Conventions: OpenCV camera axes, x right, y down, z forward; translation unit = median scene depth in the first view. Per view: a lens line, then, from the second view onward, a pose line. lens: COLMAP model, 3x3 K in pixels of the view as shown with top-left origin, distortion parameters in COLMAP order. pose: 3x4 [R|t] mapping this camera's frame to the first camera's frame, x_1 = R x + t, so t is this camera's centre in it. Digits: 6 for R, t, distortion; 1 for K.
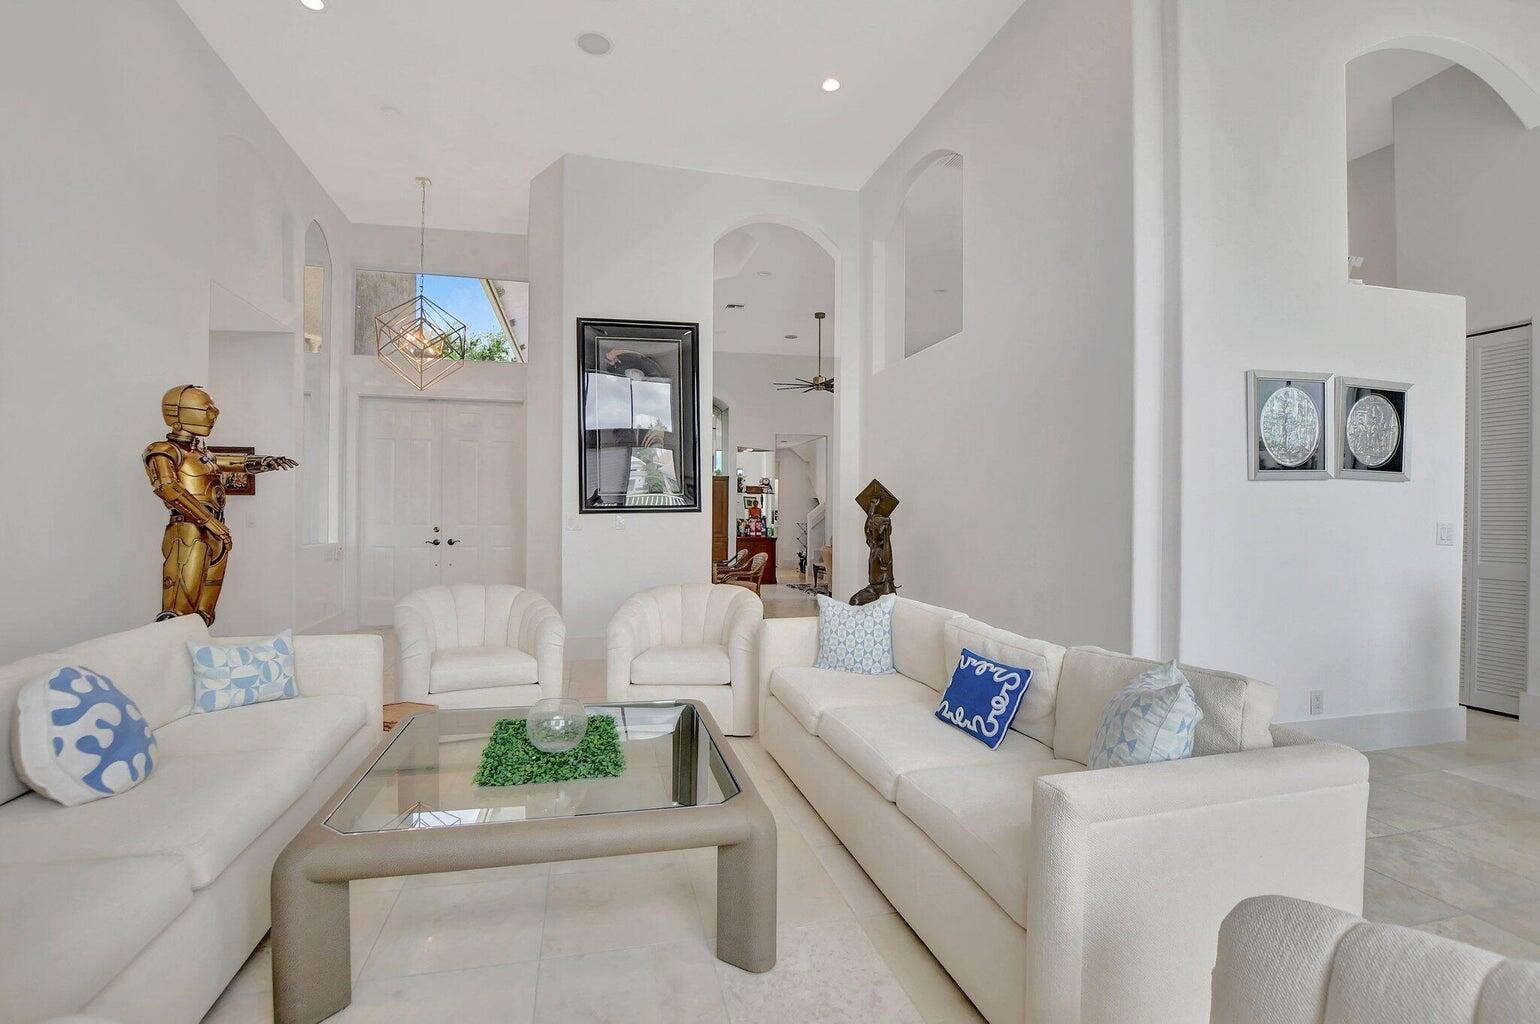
lens RADIAL K [[685.8, 0, 775.5], [0, 685.8, 516.5], [0, 0, 1]] dist [-0.031529, 0.000010]
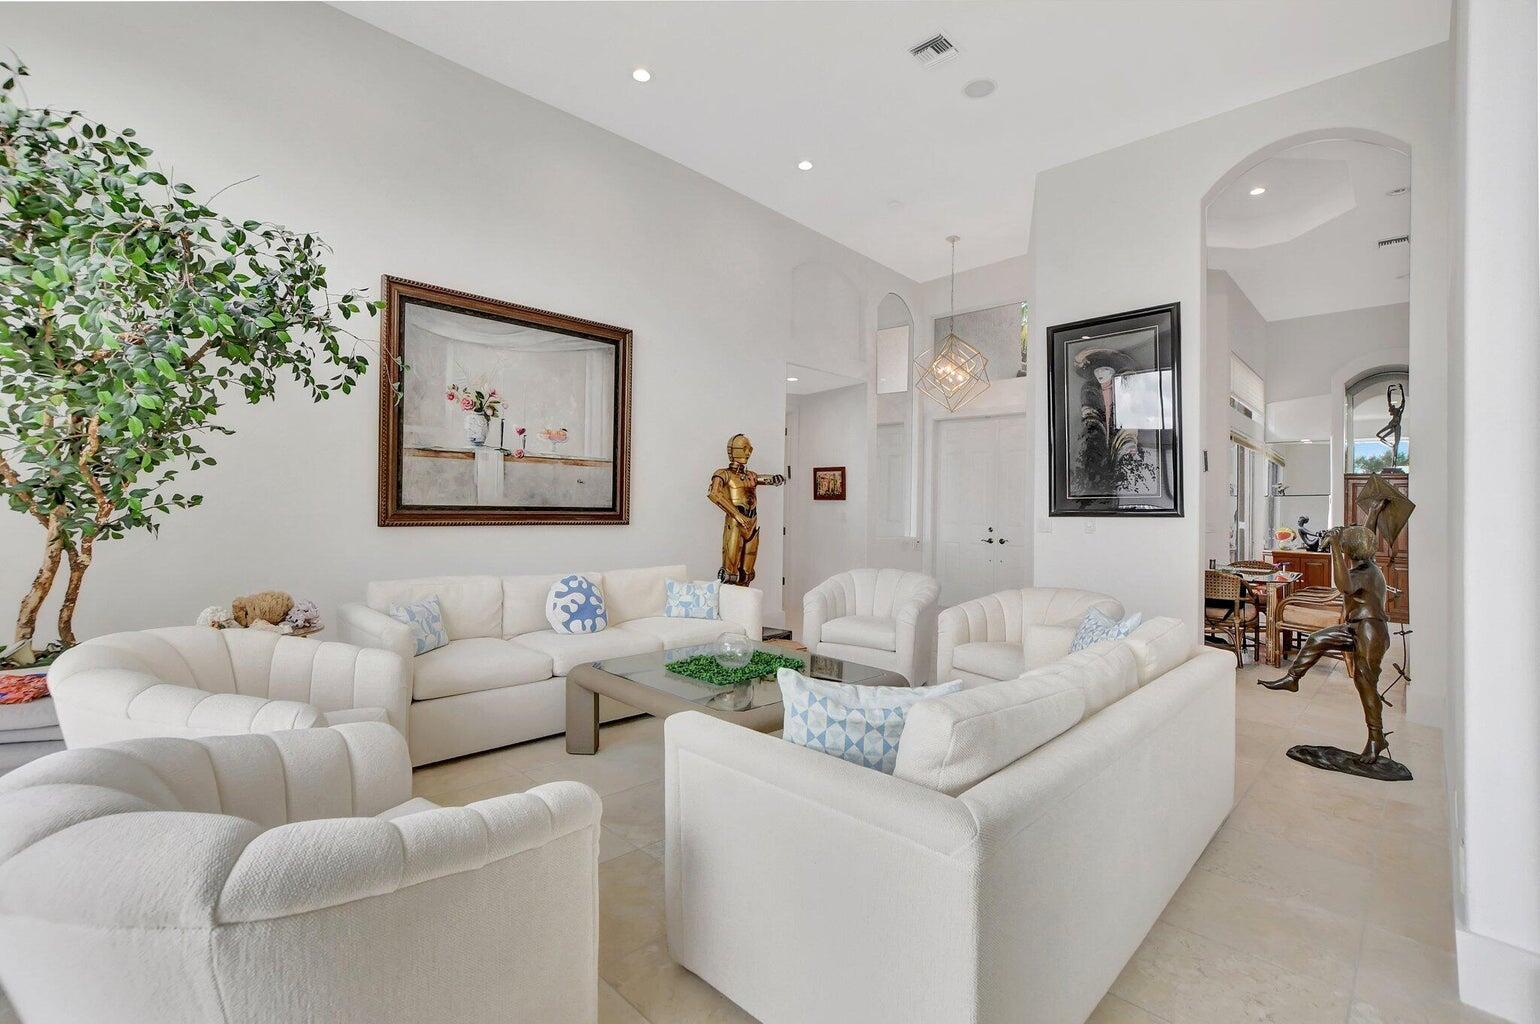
lens RADIAL K [[685.8, 0, 775.5], [0, 685.8, 516.5], [0, 0, 1]] dist [-0.031529, 0.000010]
pose [[0.512247, 0.013909, -0.858726, 0.399430], [-0.021700, 0.999759, 0.003249, 0.001435], [0.858564, 0.016970, 0.512426, 0.121692]]
